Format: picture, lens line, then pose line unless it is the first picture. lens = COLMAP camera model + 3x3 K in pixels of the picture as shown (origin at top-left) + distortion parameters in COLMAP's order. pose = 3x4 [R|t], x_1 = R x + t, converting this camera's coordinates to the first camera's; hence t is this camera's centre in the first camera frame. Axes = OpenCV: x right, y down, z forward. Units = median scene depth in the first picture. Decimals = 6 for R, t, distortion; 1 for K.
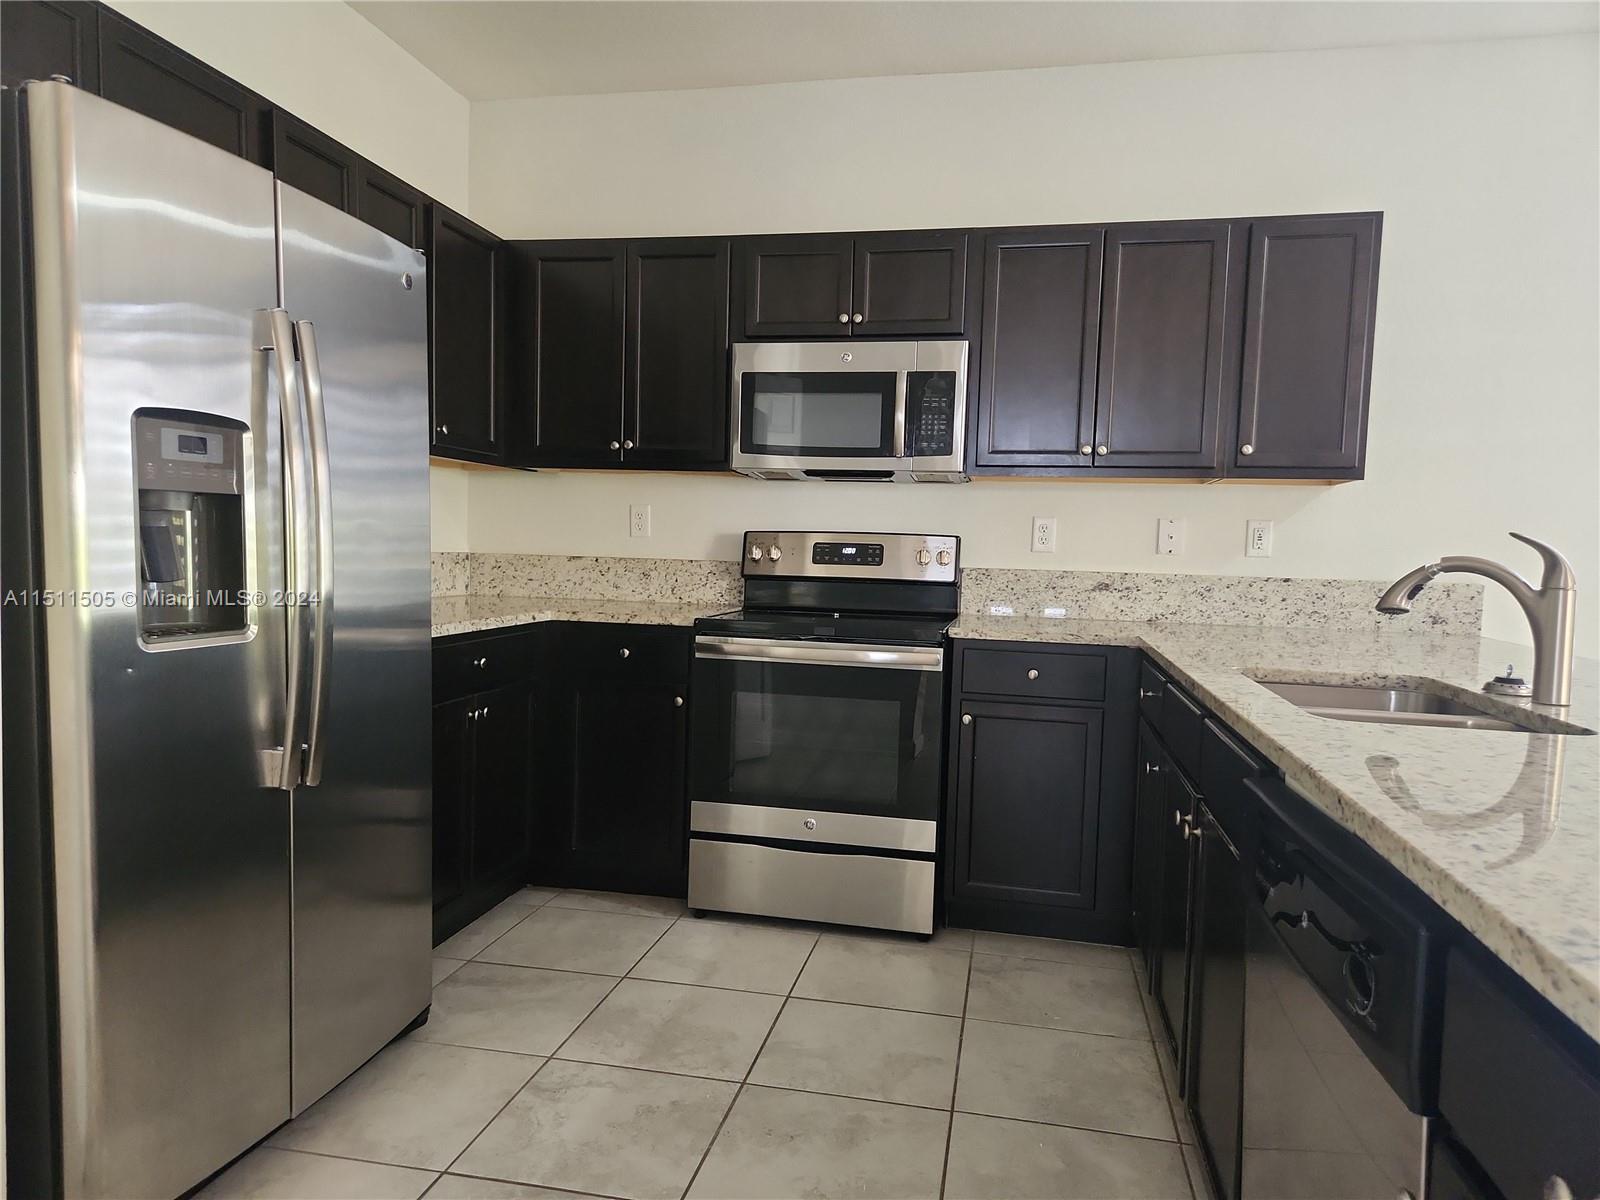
lens RADIAL K [[1068.3, 0, 806.8], [0, 1068.3, 610.4], [0, 0, 1]] dist [0.035337, -0.018951]
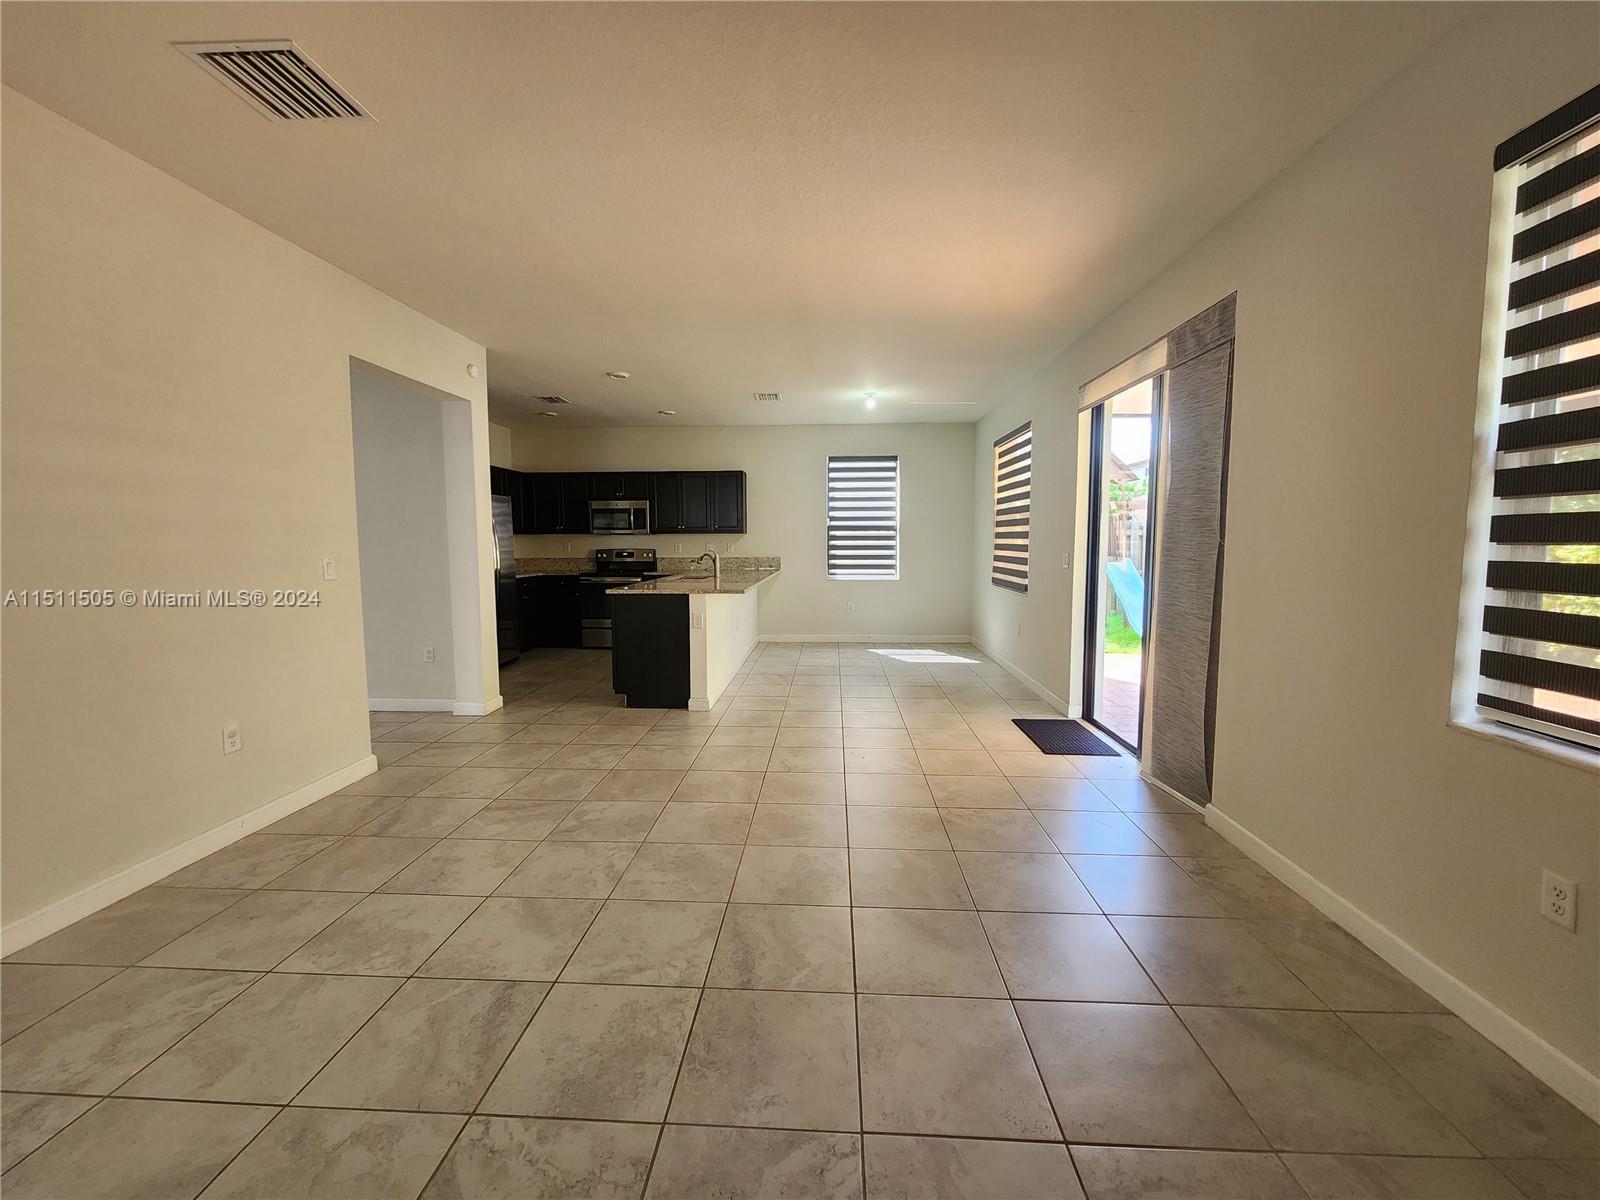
lens RADIAL K [[648.0, 0, 799.3], [0, 648.0, 593.3], [0, 0, 1]] dist [0.006294, -0.003777]
pose [[0.987996, -0.043888, 0.148111, 0.327452], [0.040768, 0.998879, 0.024041, 0.055631], [-0.149001, -0.017714, 0.988678, -1.442321]]
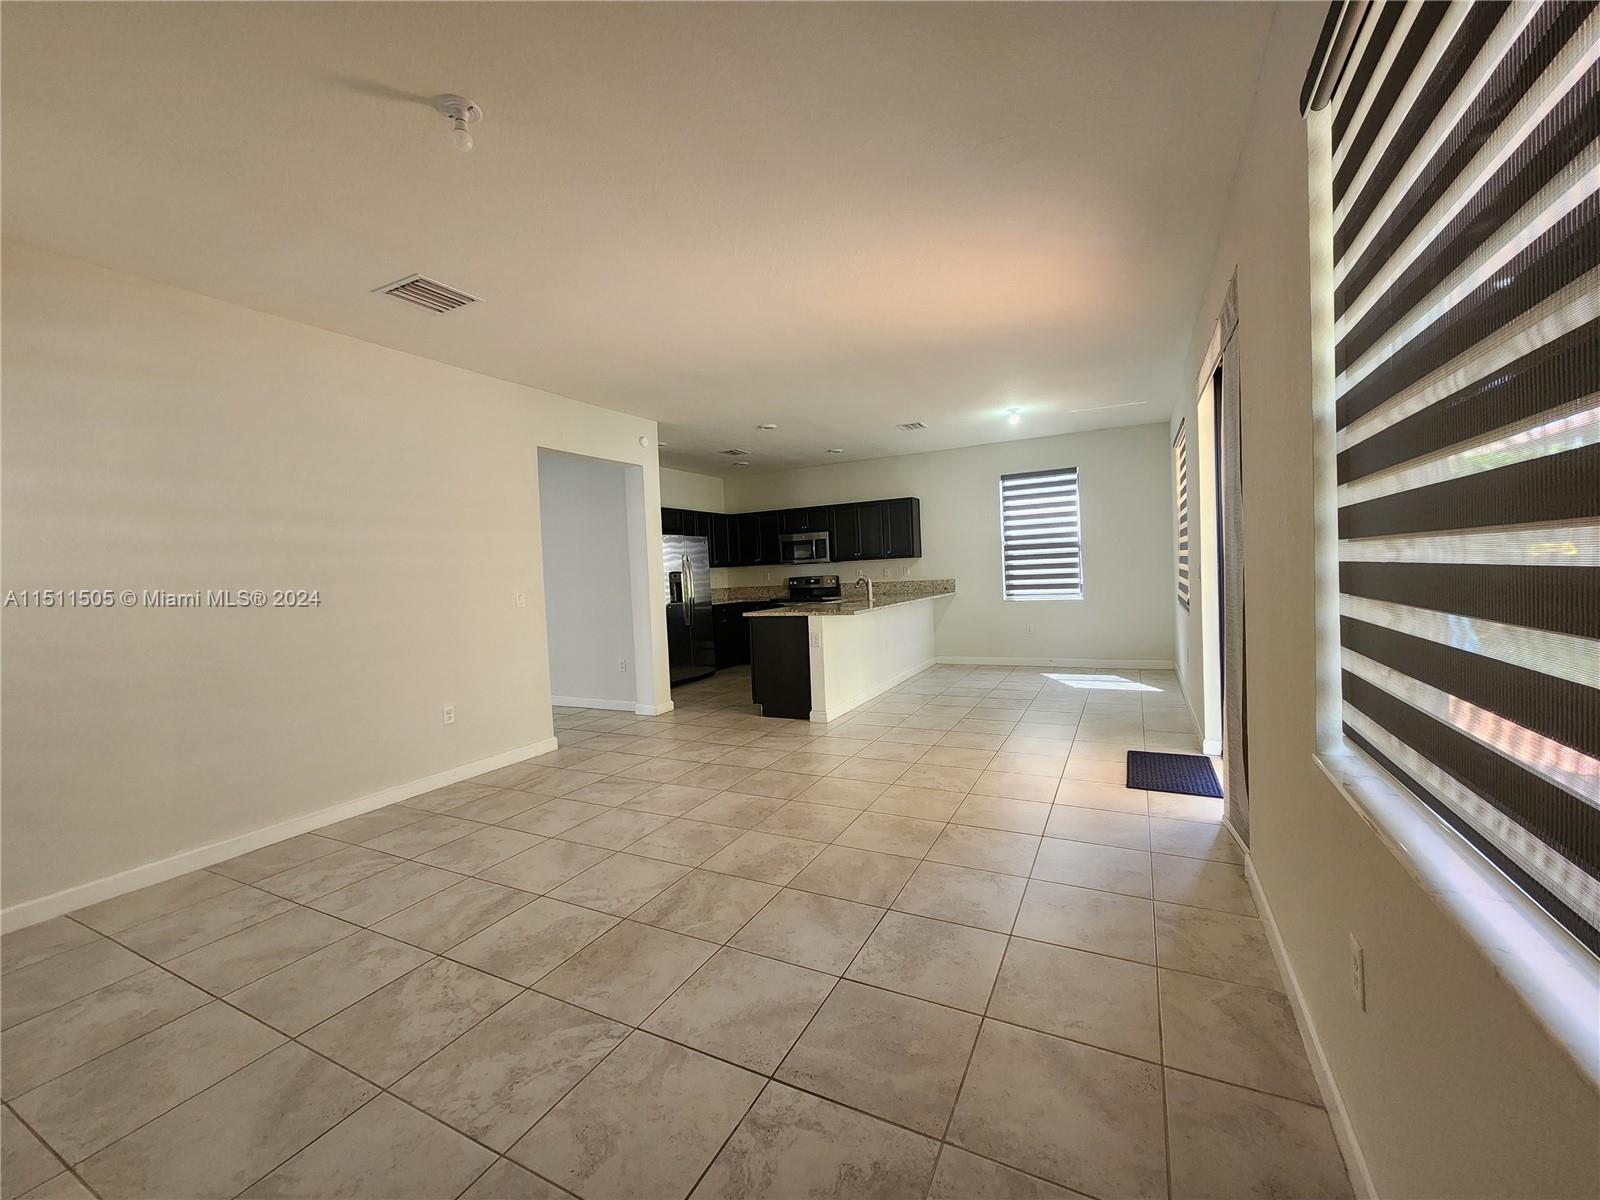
lens RADIAL K [[648.0, 0, 800.6], [0, 648.0, 596.7], [0, 0, 1]] dist [0.006294, -0.003777]
pose [[0.960799, -0.061474, -0.270345, 0.729577], [0.055611, 0.998022, -0.029302, 0.081091], [0.271612, 0.013119, 0.962317, -1.531183]]
